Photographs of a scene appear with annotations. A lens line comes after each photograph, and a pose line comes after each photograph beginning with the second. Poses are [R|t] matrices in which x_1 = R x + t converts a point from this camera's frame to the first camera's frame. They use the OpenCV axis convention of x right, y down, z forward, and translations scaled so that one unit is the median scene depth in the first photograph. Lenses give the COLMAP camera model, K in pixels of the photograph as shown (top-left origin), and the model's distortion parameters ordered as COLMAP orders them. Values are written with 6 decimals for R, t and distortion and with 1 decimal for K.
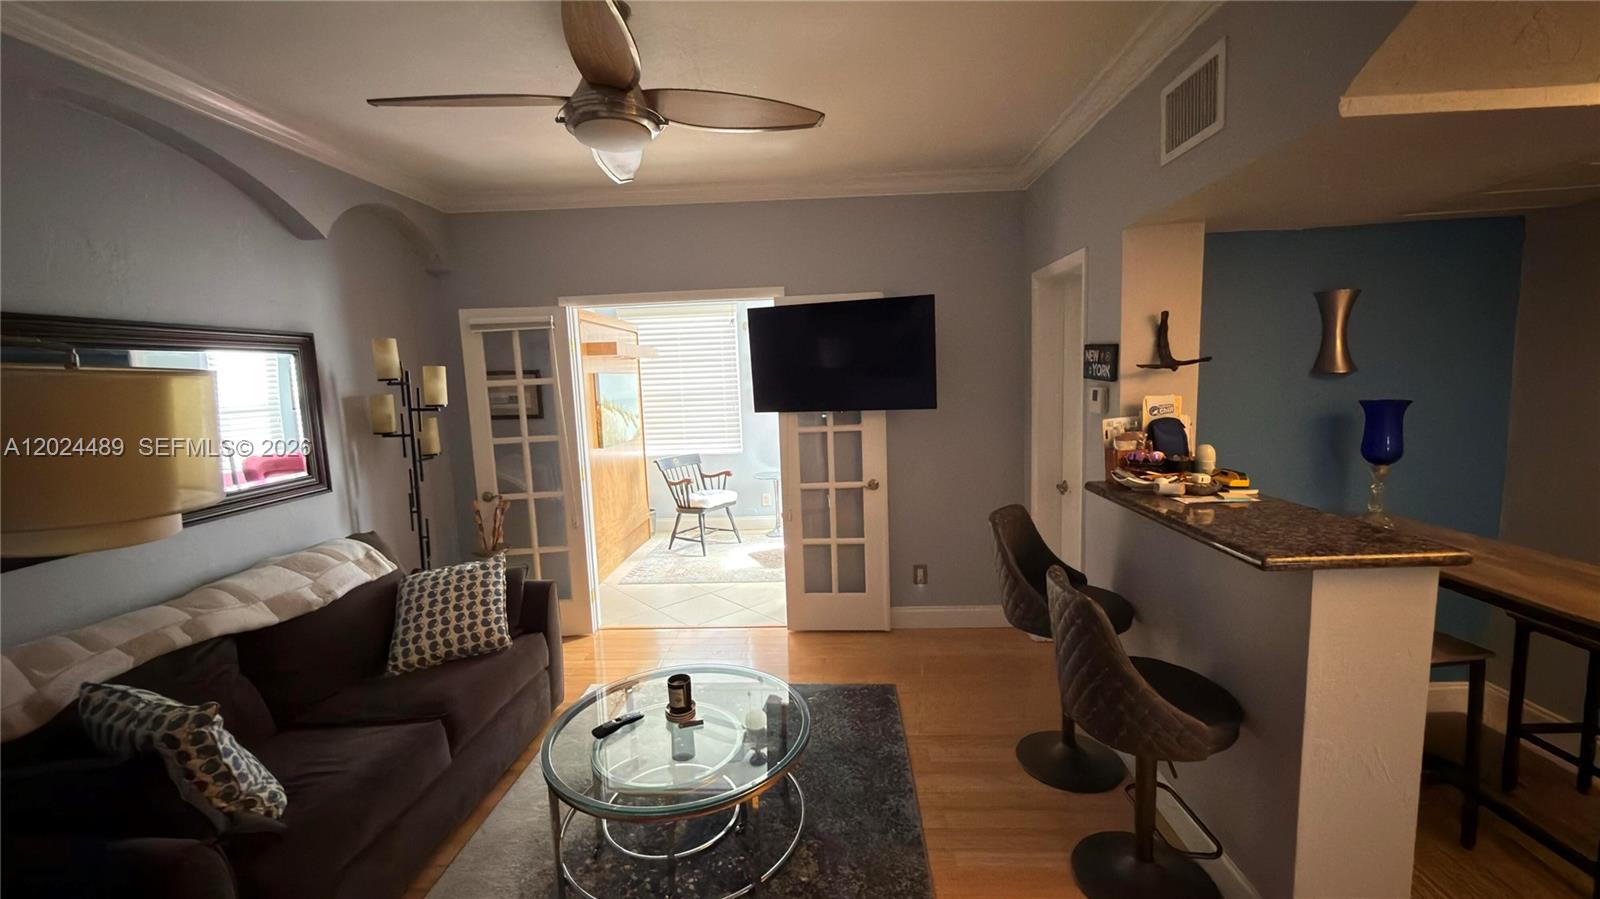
lens RADIAL K [[636.7, 0, 799.1], [0, 636.7, 448.9], [0, 0, 1]] dist [-0.000678, 0.000415]
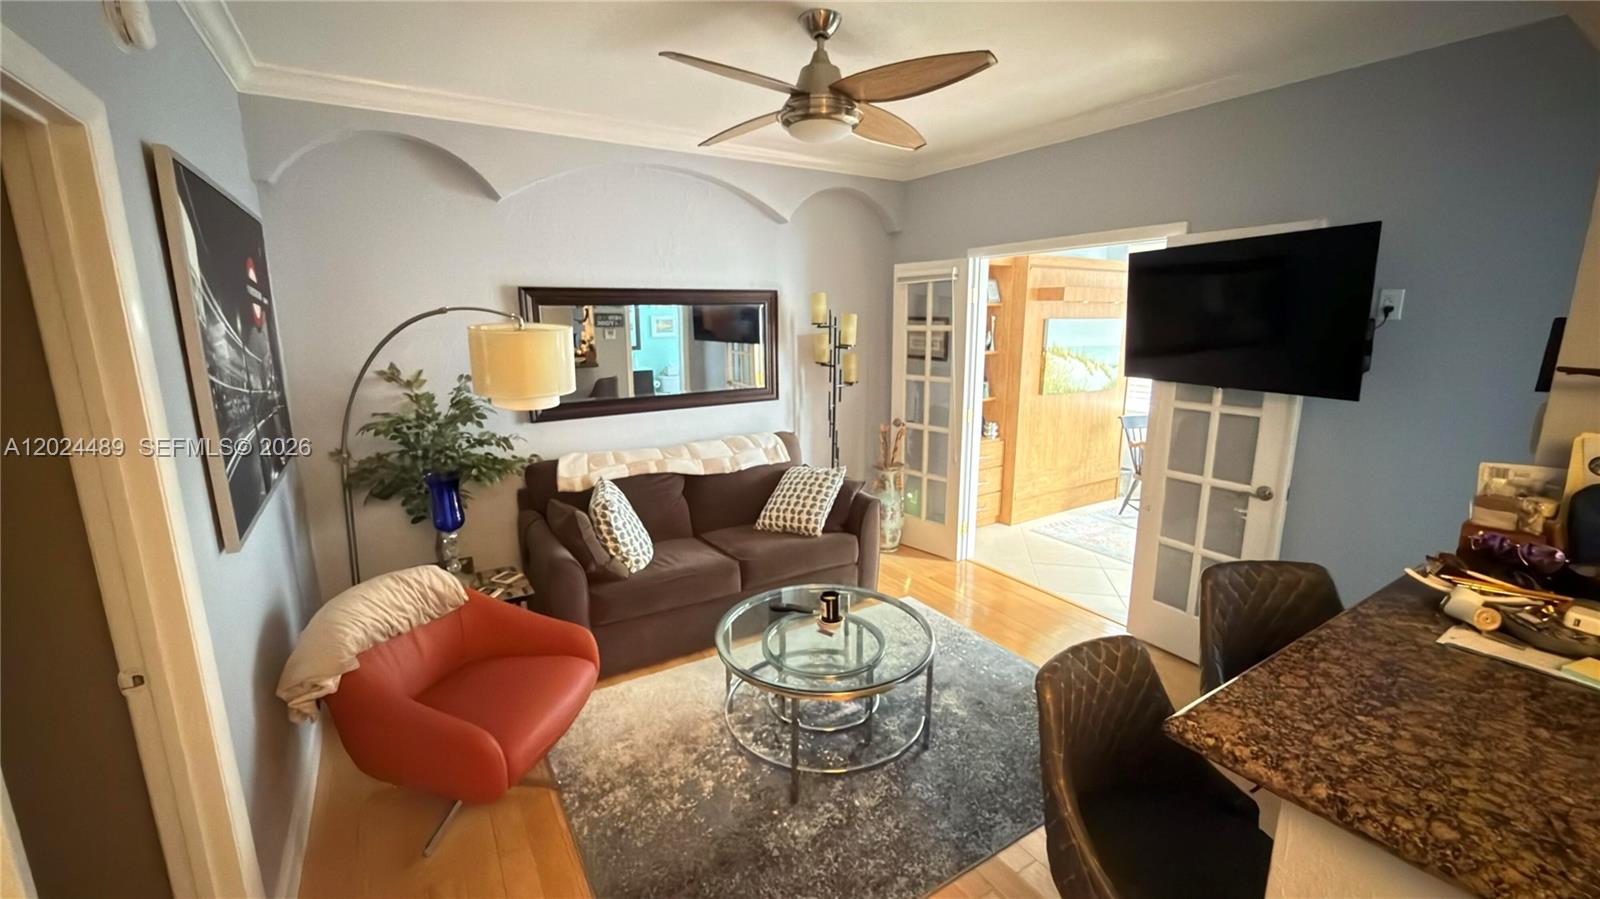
lens RADIAL K [[636.7, 0, 800.7], [0, 636.7, 448.0], [0, 0, 1]] dist [-0.000678, 0.000415]
pose [[0.577245, 0.196352, -0.792613, 0.385116], [-0.110499, 0.980514, 0.162426, -0.055064], [0.809060, -0.006176, 0.587693, 0.146975]]
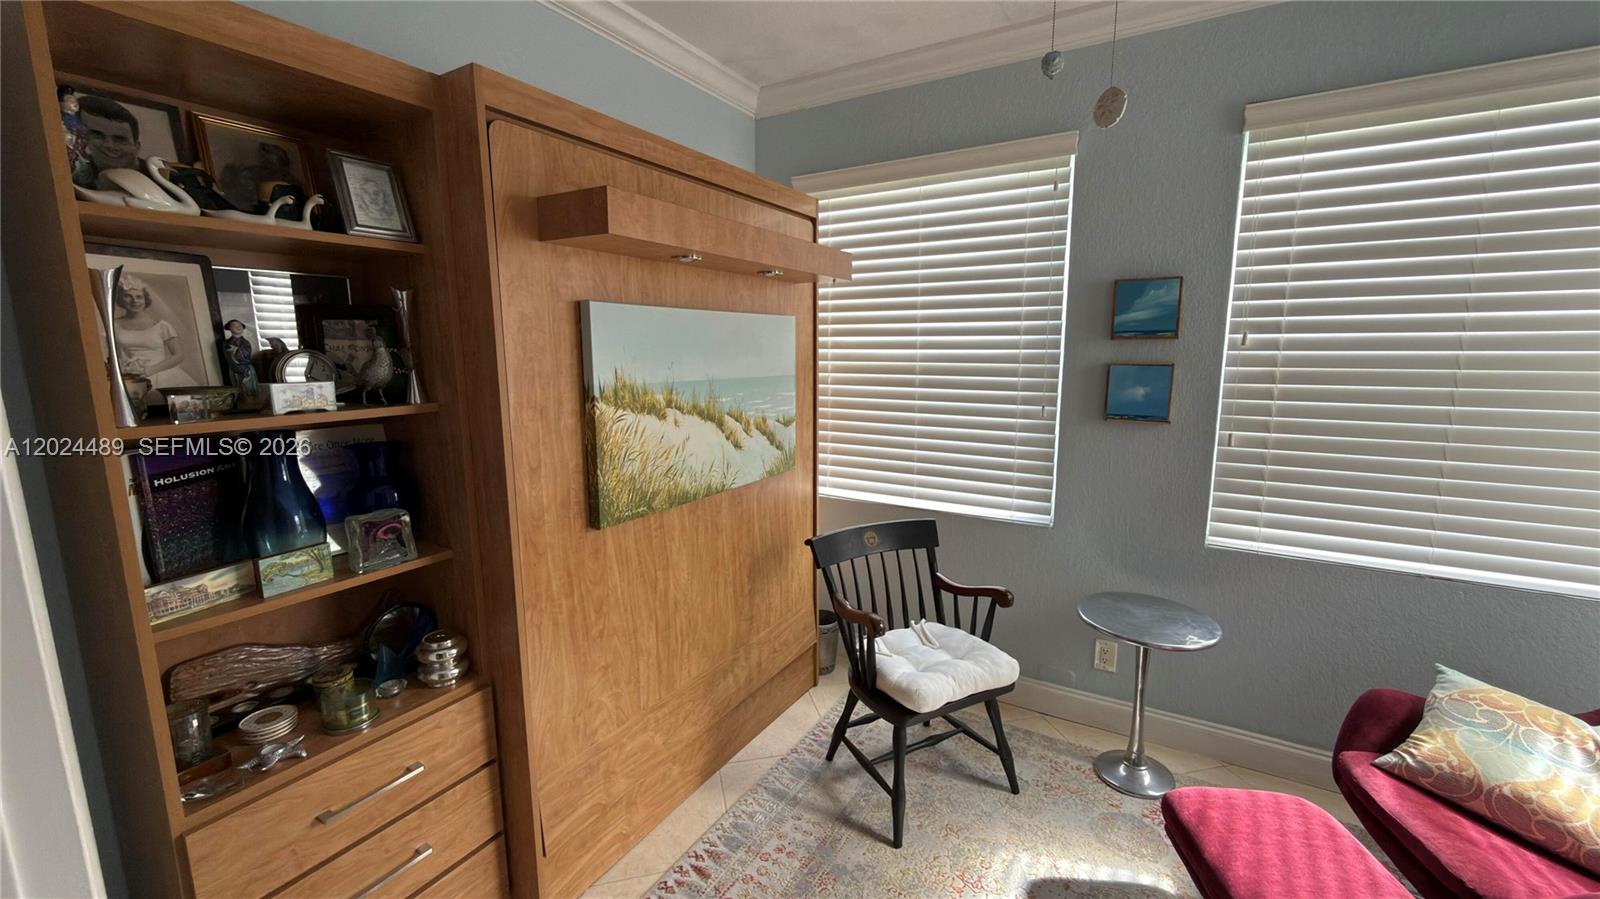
lens RADIAL K [[636.7, 0, 799.9], [0, 636.7, 449.6], [0, 0, 1]] dist [-0.000678, 0.000415]
pose [[0.880146, 0.108343, -0.462174, -0.089771], [-0.081830, 0.993660, 0.077099, -0.105813], [0.467597, -0.030039, 0.883431, 1.038986]]
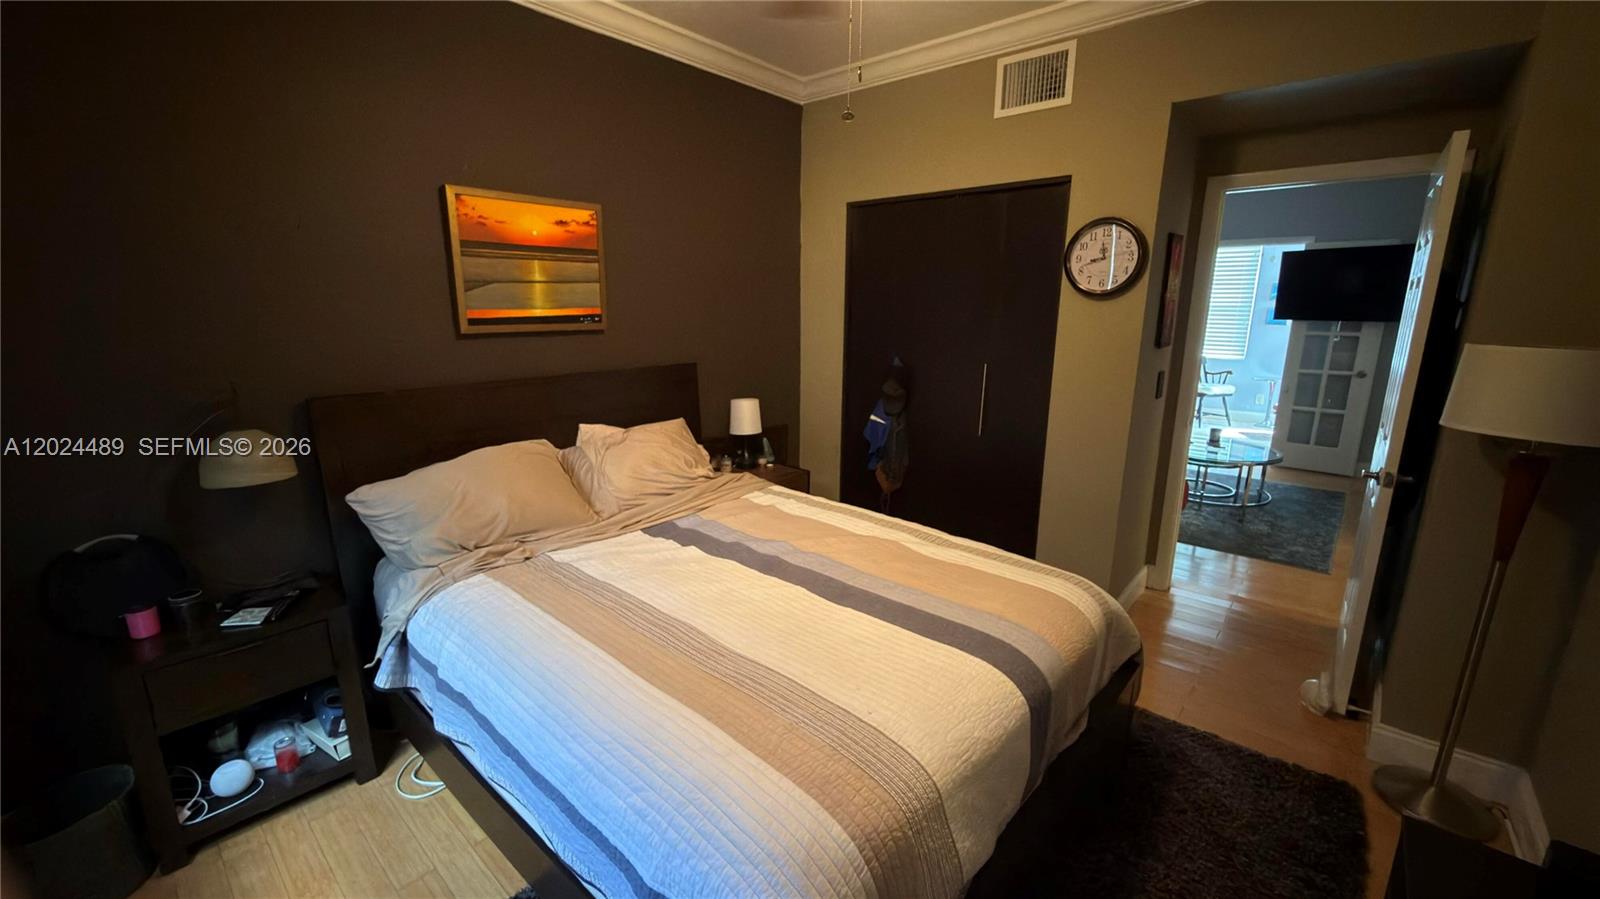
lens RADIAL K [[636.7, 0, 796.7], [0, 636.7, 446.9], [0, 0, 1]] dist [-0.000678, 0.000415]
pose [[0.780334, 0.177974, -0.599503, 0.010096], [-0.105365, 0.982361, 0.154486, 0.133732], [0.616422, -0.057384, 0.785322, -0.980291]]
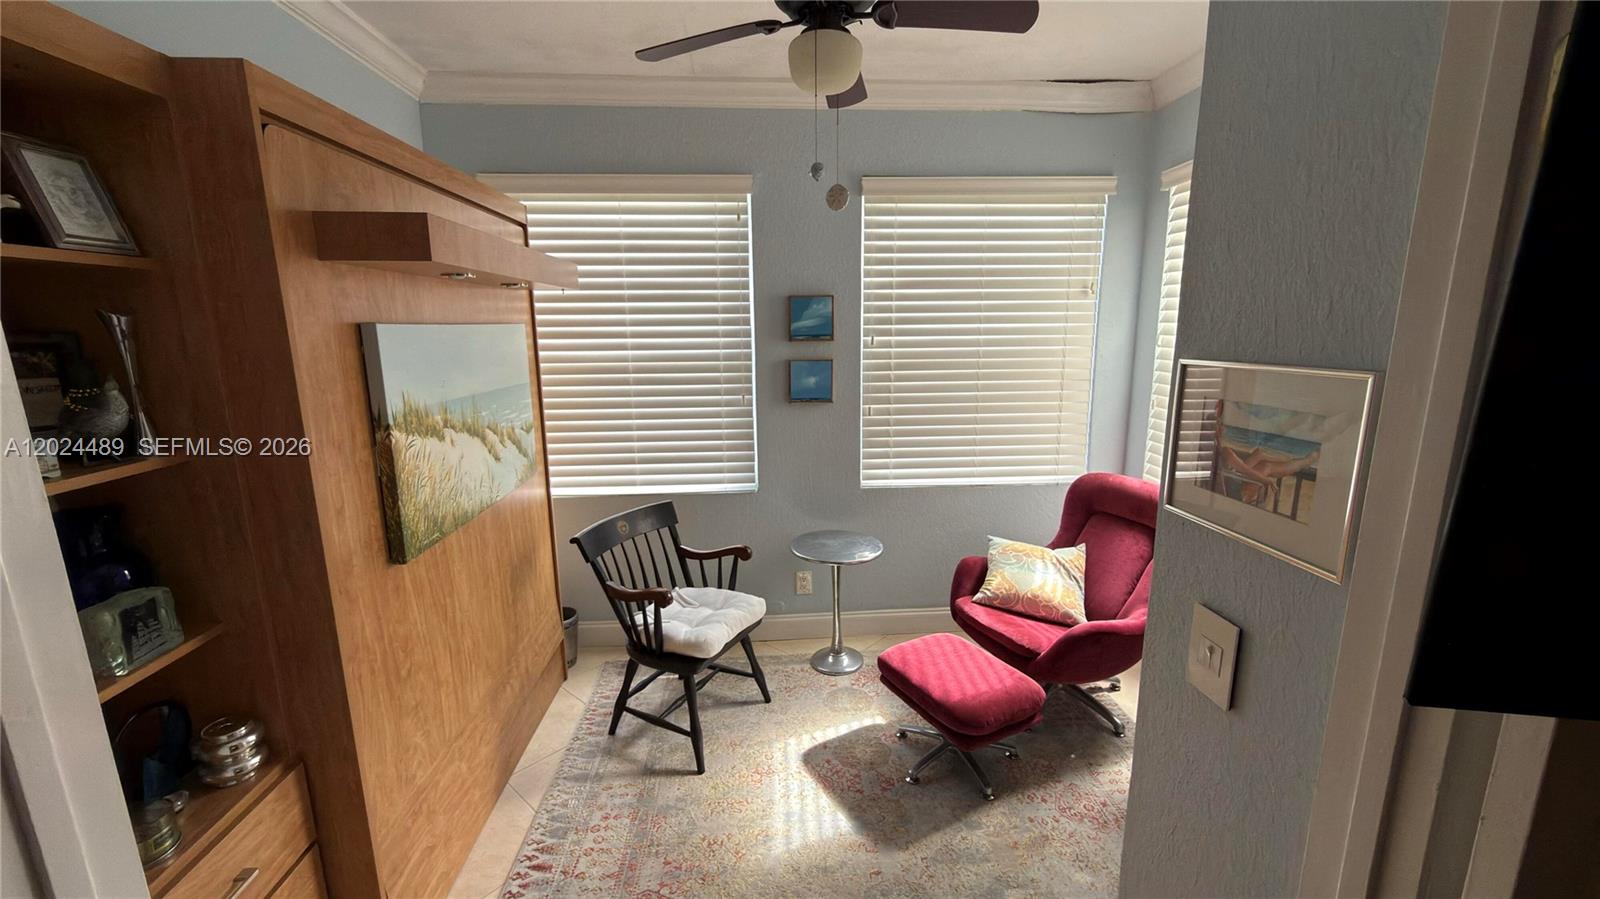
lens RADIAL K [[636.7, 0, 796.2], [0, 636.7, 449.1], [0, 0, 1]] dist [-0.000678, 0.000415]
pose [[0.993203, 0.004297, 0.116319, -0.209031], [-0.013457, 0.996857, 0.078076, -0.116915], [-0.115618, -0.079111, 0.990138, 0.919108]]
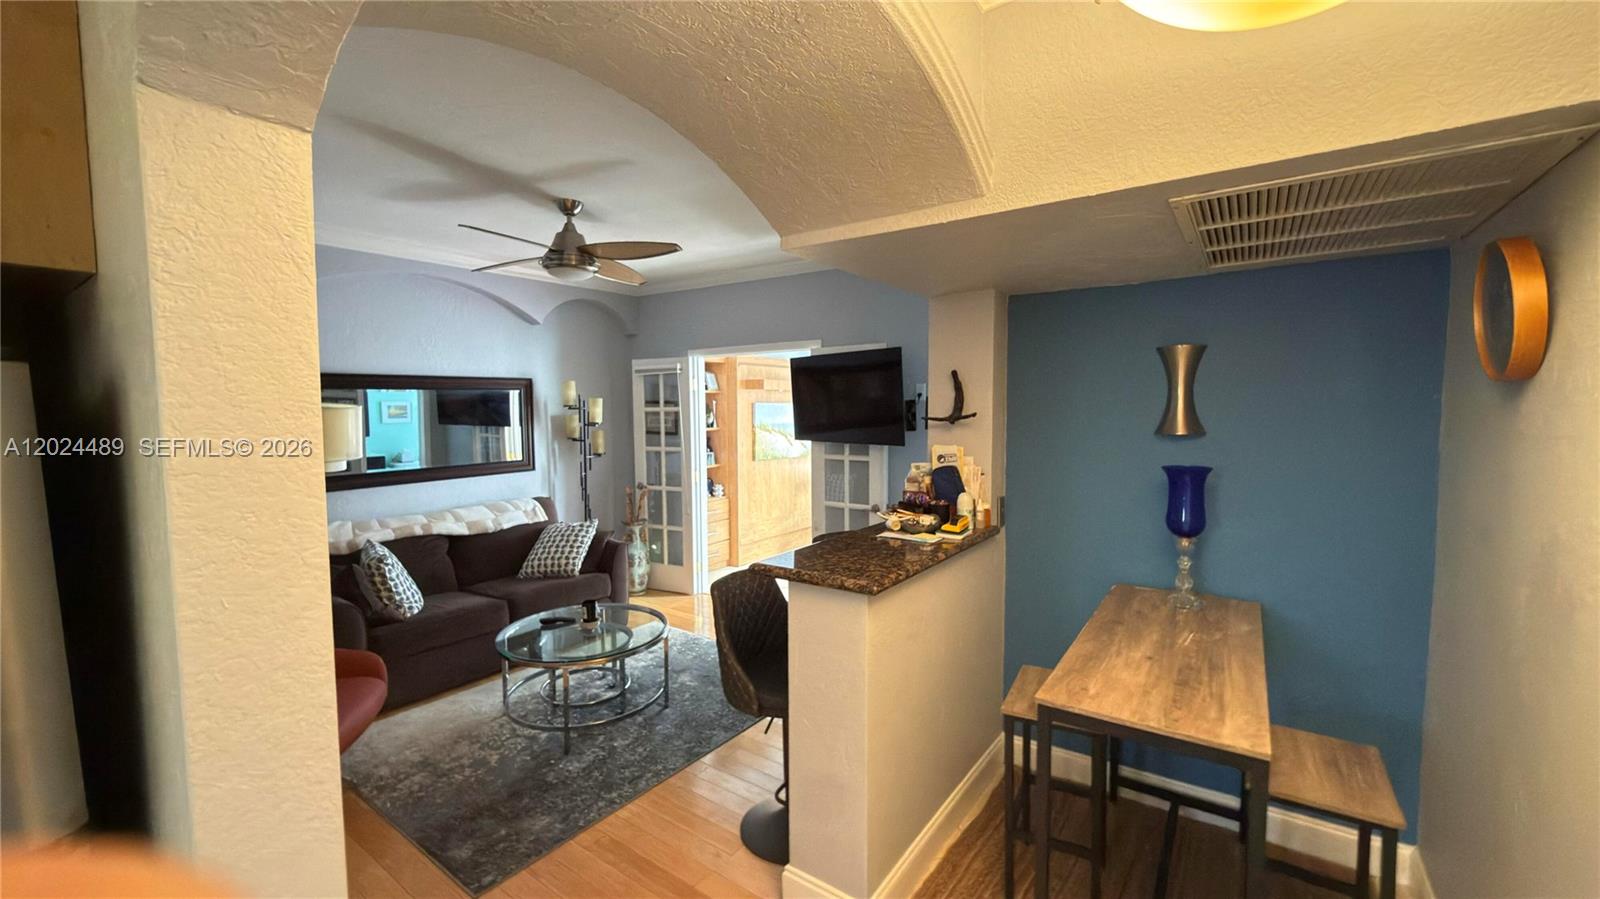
lens RADIAL K [[636.7, 0, 799.6], [0, 636.7, 448.4], [0, 0, 1]] dist [-0.000678, 0.000415]
pose [[0.841356, 0.068223, -0.536158, 0.623151], [-0.087316, 0.996128, -0.010268, -0.029409], [0.533382, 0.055454, 0.844055, -0.050320]]
